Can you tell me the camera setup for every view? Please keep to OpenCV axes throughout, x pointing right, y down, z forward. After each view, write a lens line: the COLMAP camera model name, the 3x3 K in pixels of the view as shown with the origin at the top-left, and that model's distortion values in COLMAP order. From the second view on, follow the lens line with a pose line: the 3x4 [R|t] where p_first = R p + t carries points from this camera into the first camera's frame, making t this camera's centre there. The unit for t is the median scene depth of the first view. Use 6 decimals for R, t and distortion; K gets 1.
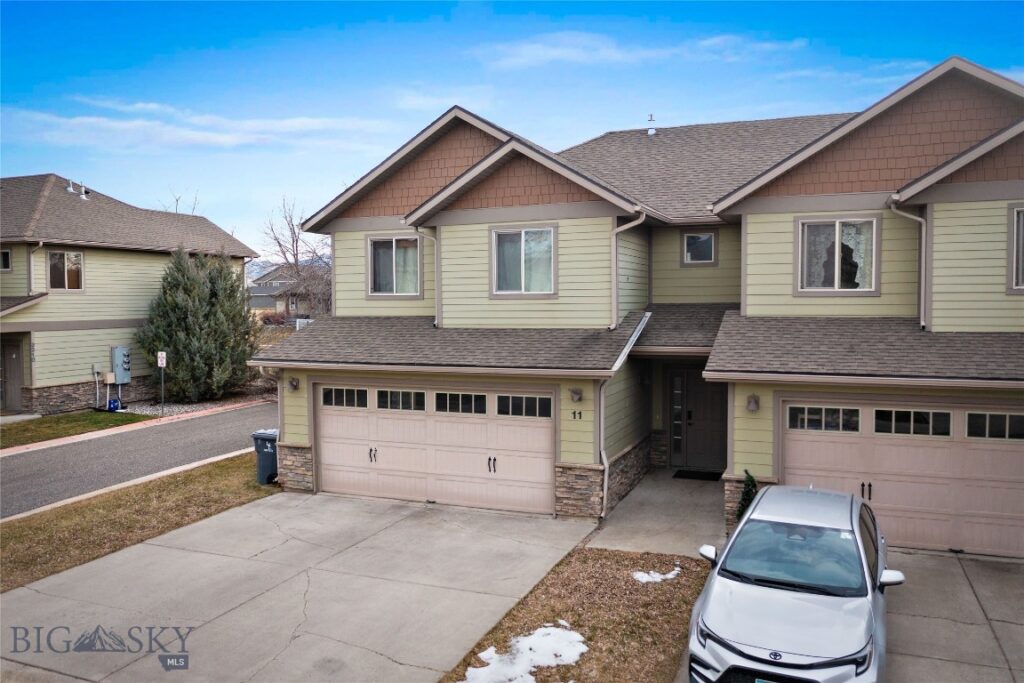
lens RADIAL K [[792.5, 0, 512.2], [0, 792.5, 339.9], [0, 0, 1]] dist [-0.003150, -0.000870]
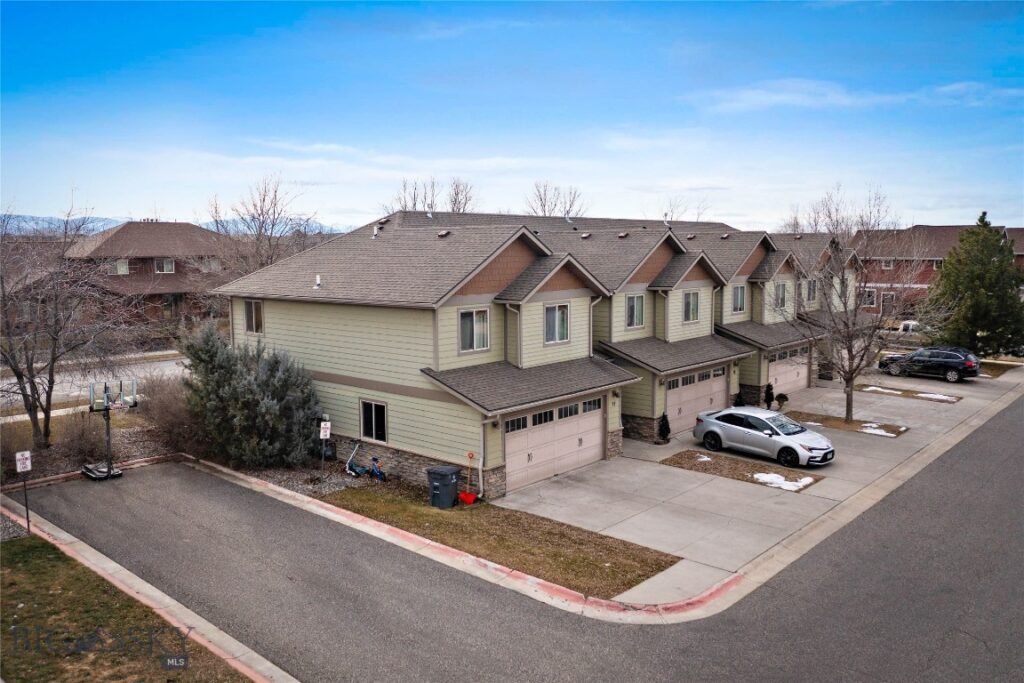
lens RADIAL K [[792.5, 0, 515.9], [0, 792.5, 342.4], [0, 0, 1]] dist [-0.003150, -0.000870]
pose [[0.337756, -0.108826, 0.934921, -1.697992], [0.047951, 0.993993, 0.098378, -0.241964], [-0.940011, 0.011603, 0.340946, 0.537293]]
